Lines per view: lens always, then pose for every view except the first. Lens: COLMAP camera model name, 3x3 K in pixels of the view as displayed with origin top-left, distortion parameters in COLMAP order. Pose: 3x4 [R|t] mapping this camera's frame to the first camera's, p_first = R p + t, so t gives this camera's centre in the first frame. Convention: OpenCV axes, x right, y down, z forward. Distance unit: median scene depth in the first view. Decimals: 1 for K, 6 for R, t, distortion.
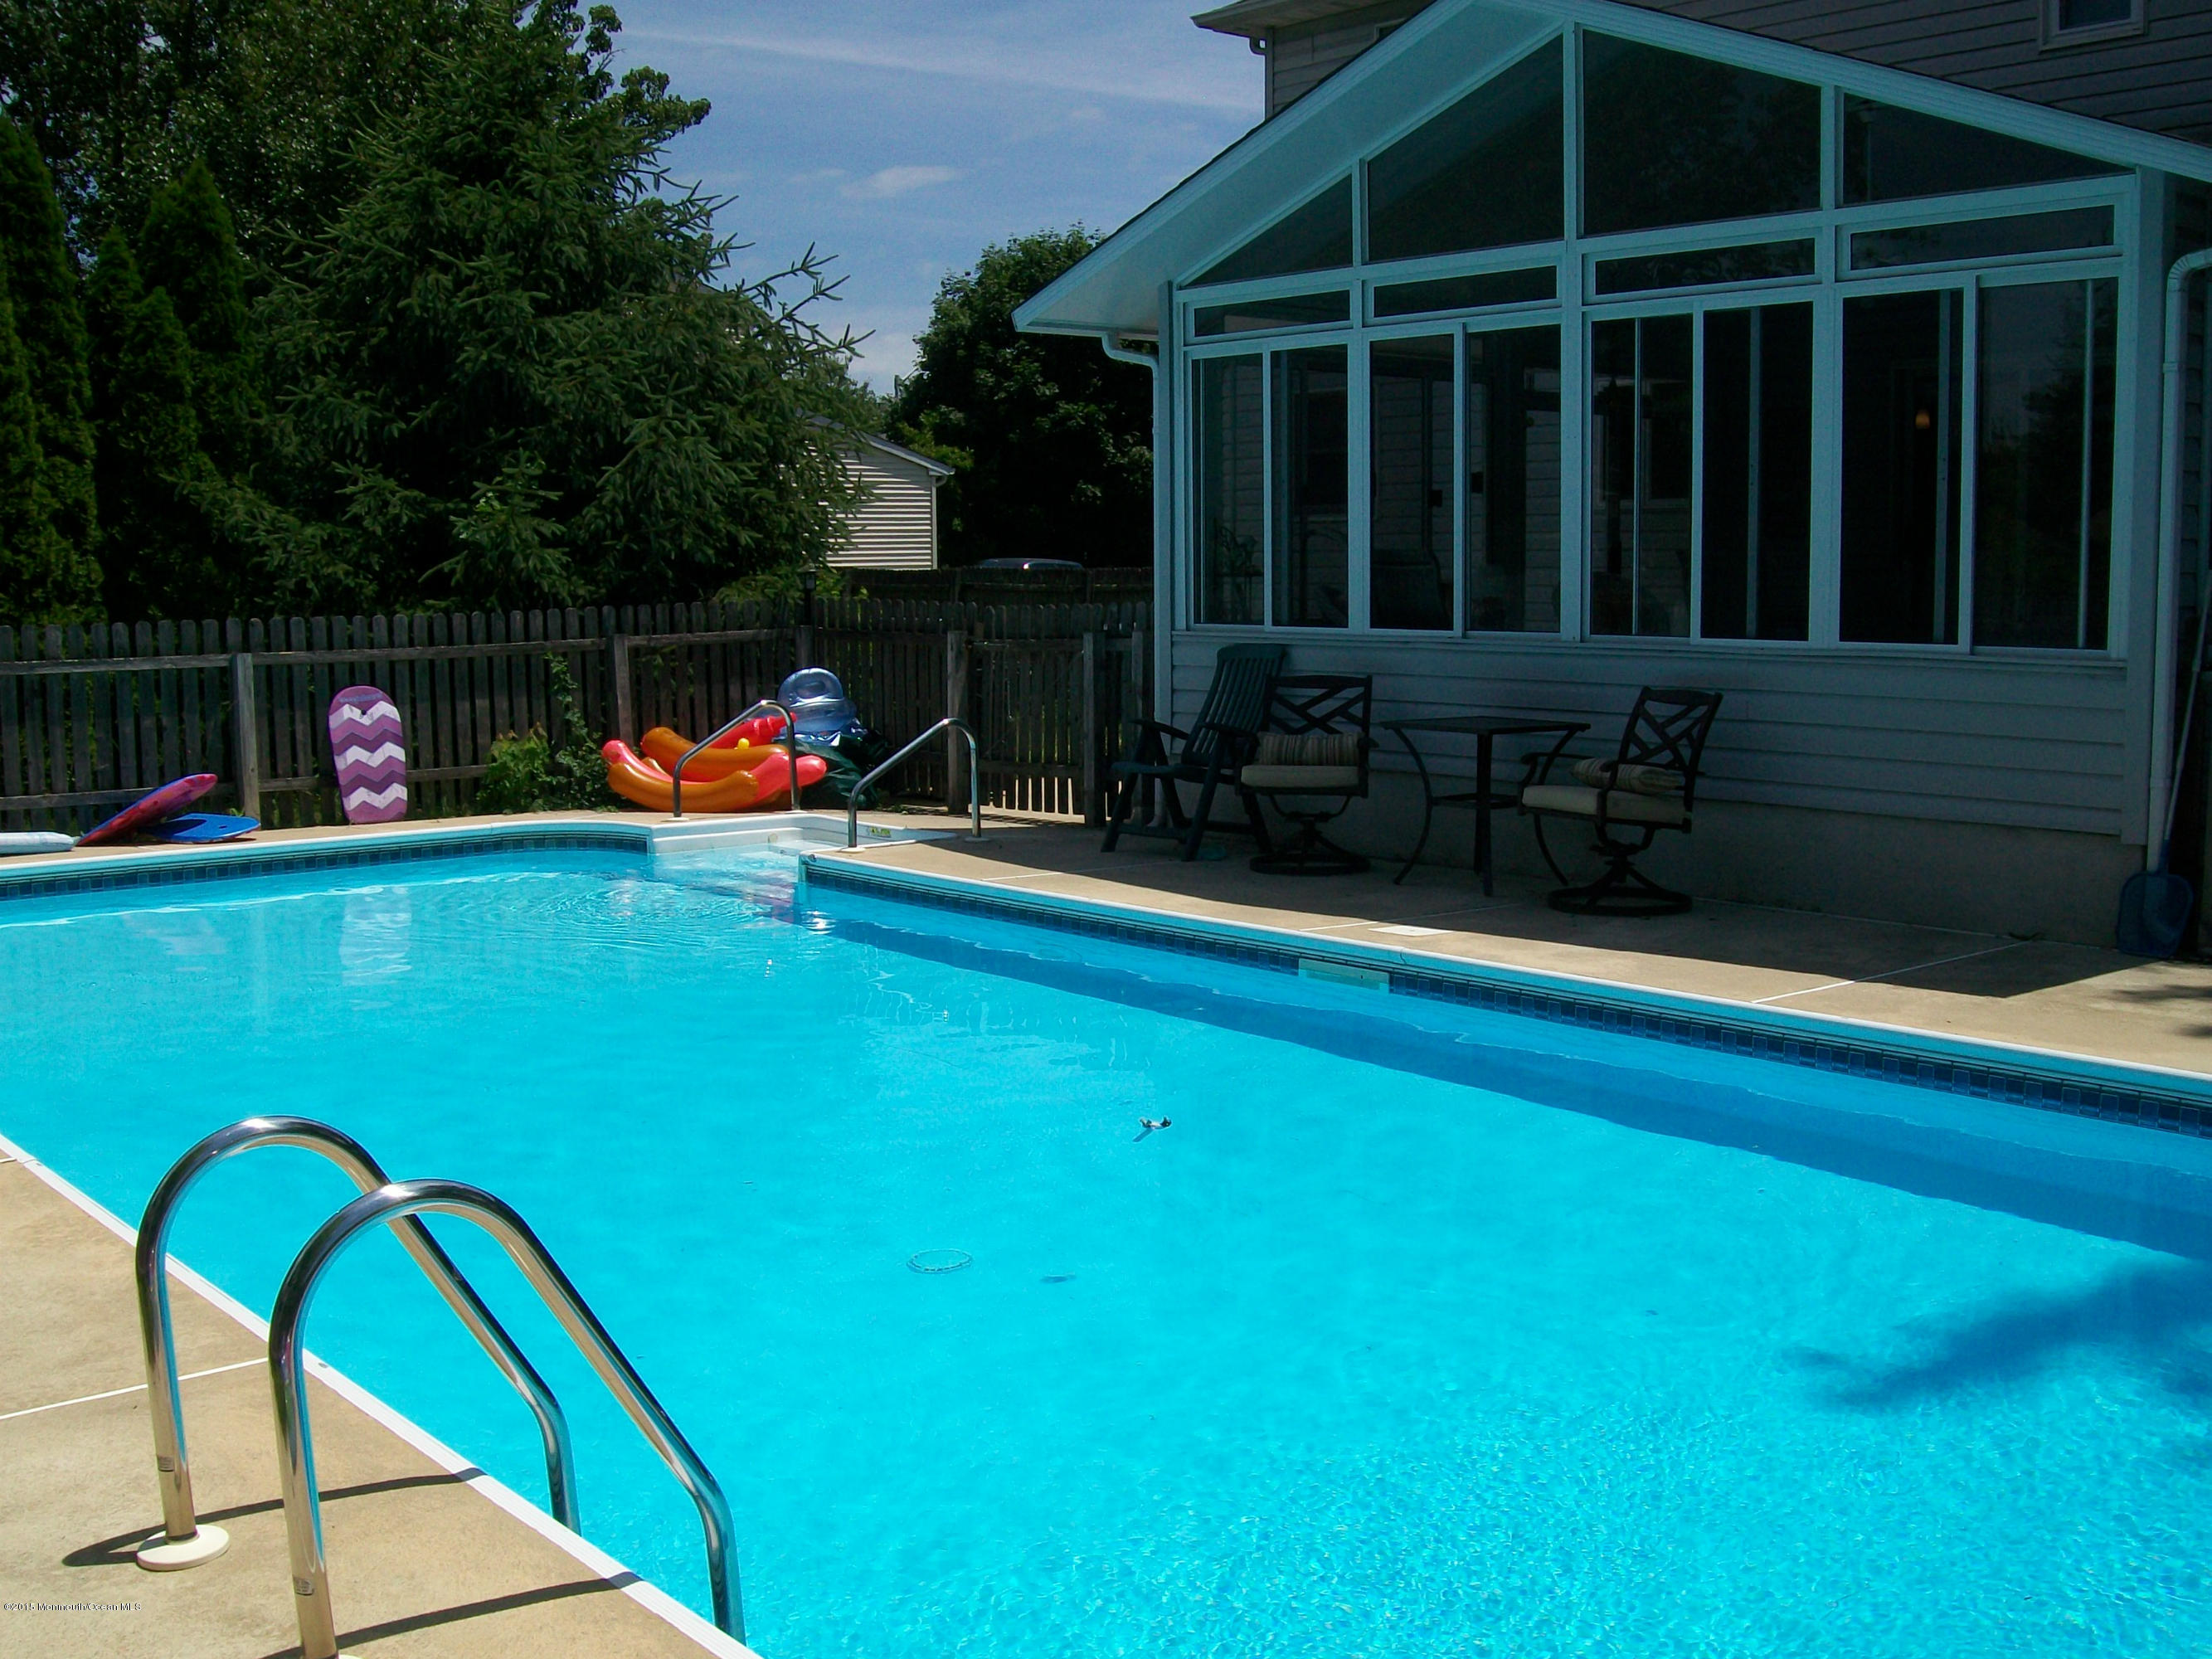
lens RADIAL K [[2387.3, 0, 1106.0], [0, 2387.3, 829.5], [0, 0, 1]] dist [-0.180004, 0.133439]
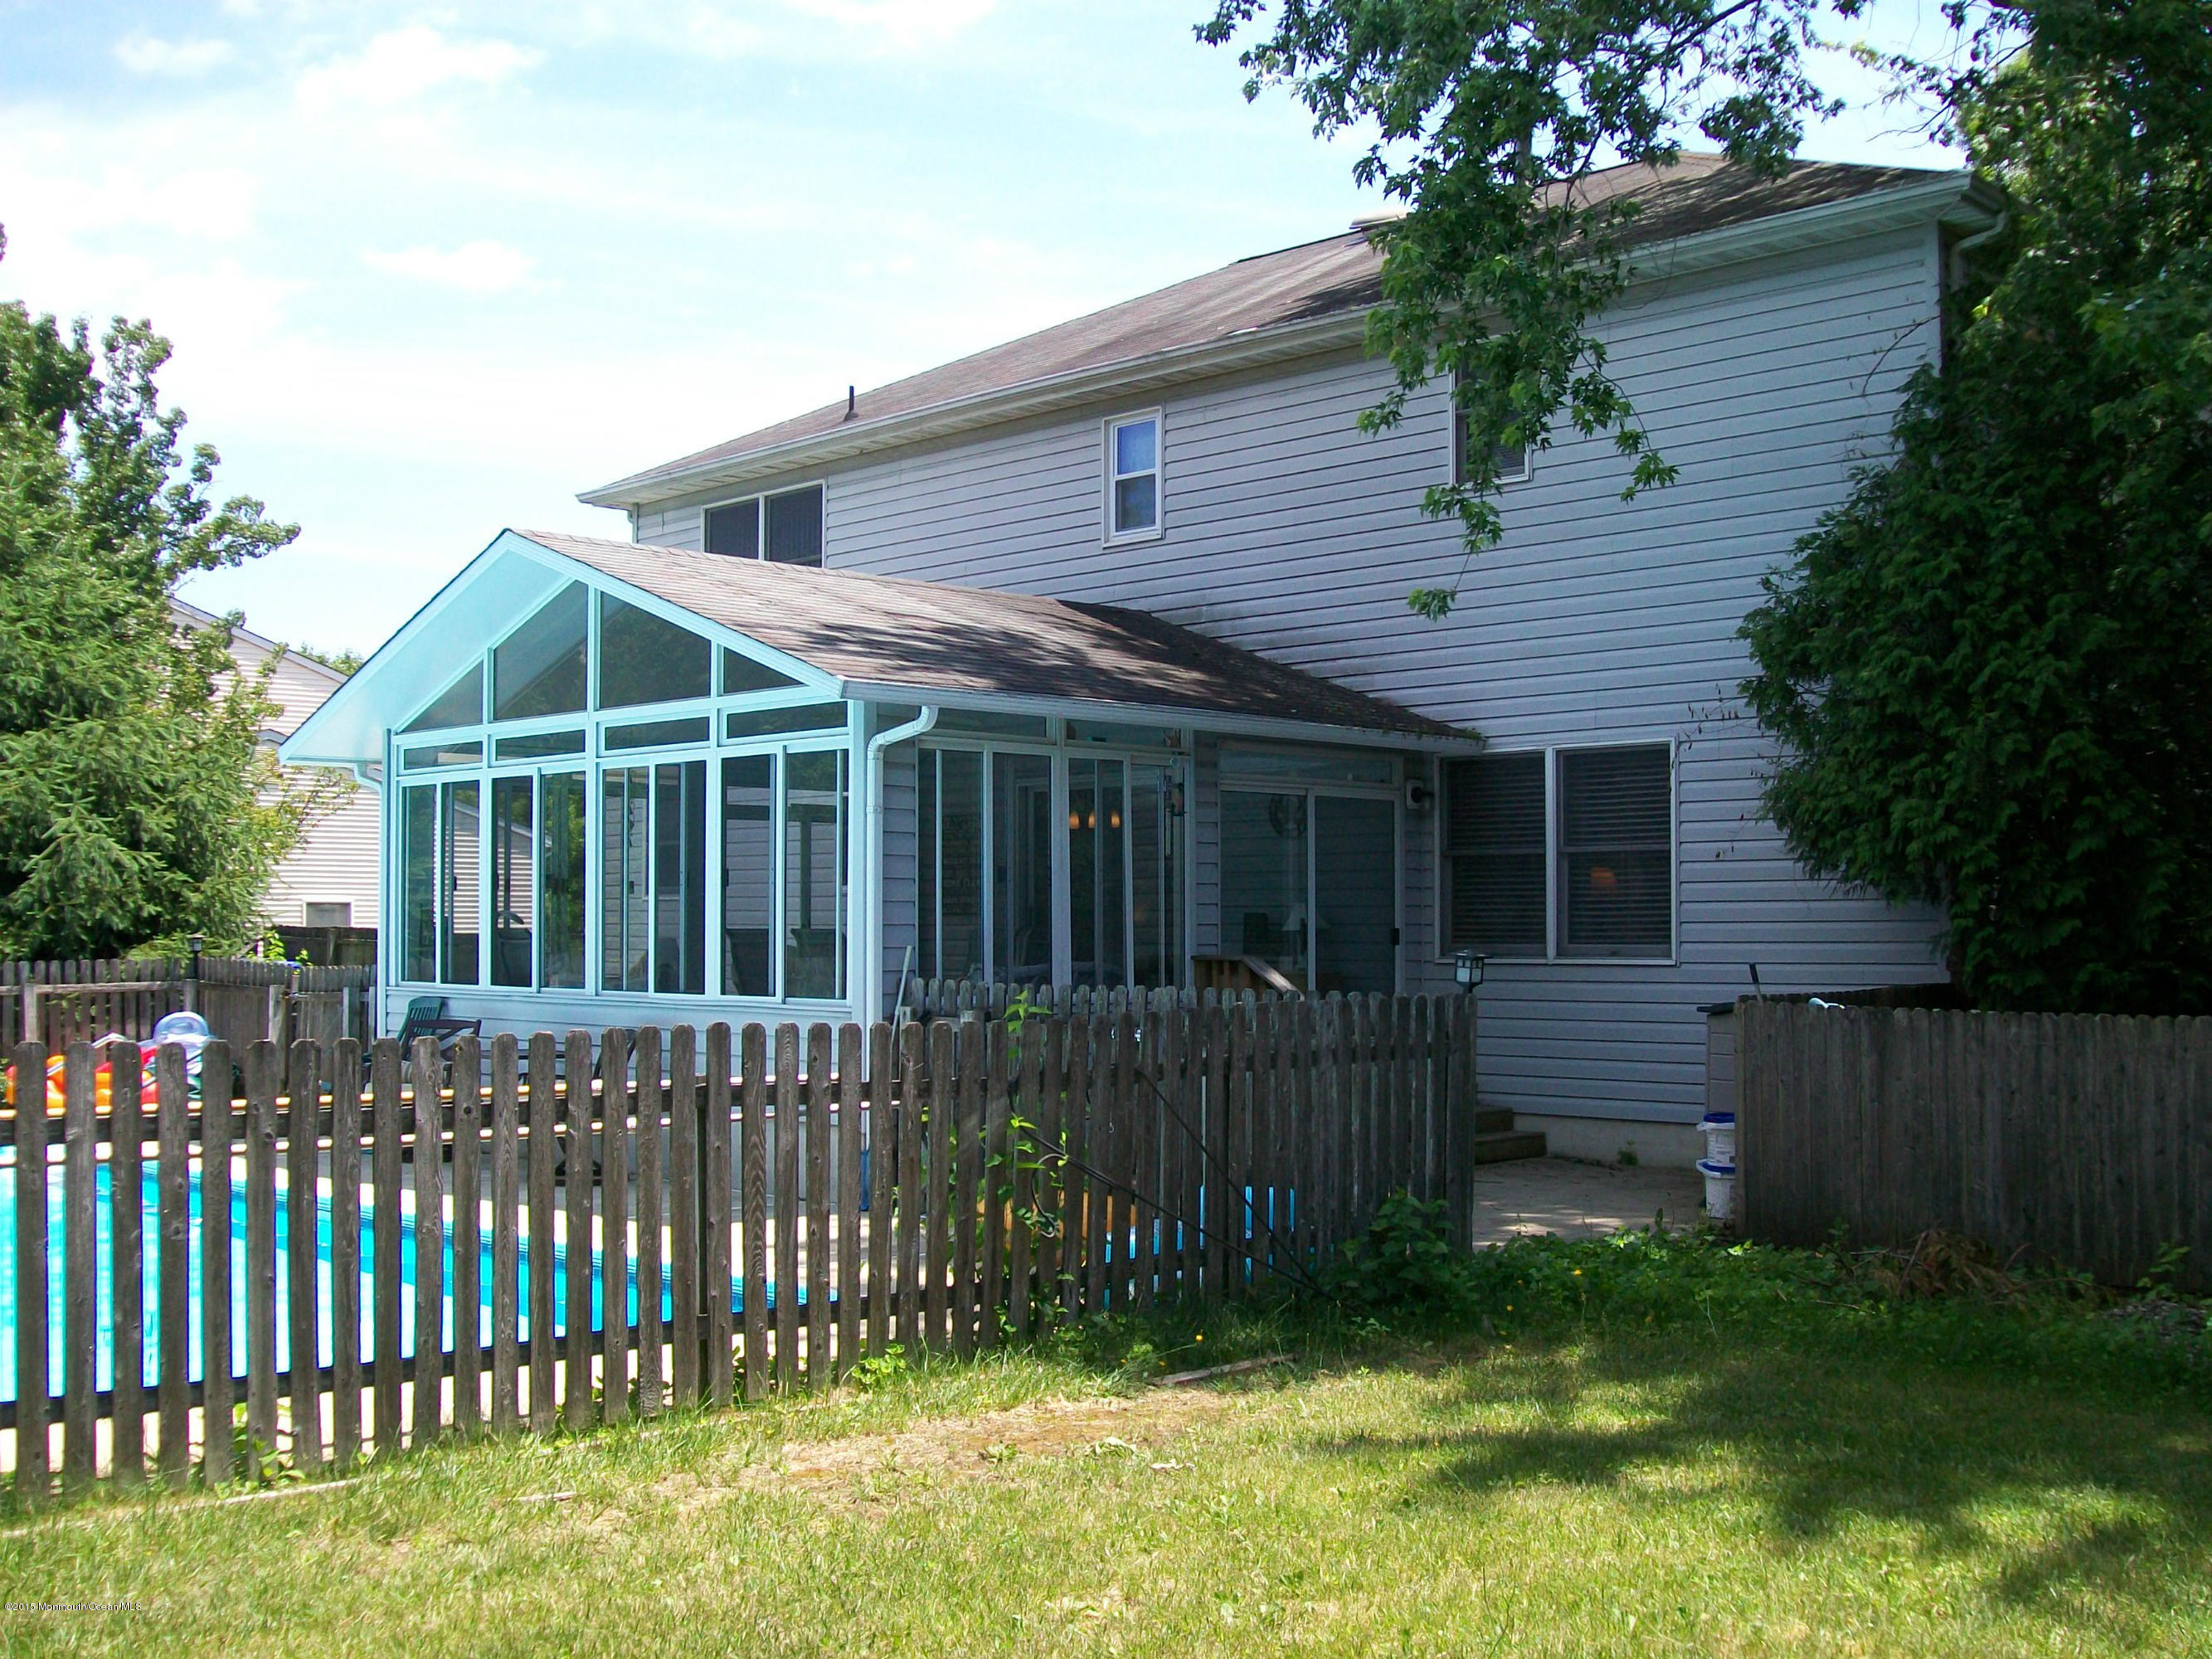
lens RADIAL K [[2387.3, 0, 1106.0], [0, 2387.3, 829.5], [0, 0, 1]] dist [-0.180004, 0.133439]
pose [[0.996762, 0.009841, 0.079798, 0.297614], [0.002283, 0.988617, -0.150435, 0.027066], [-0.080370, 0.150130, 0.985394, -0.322540]]
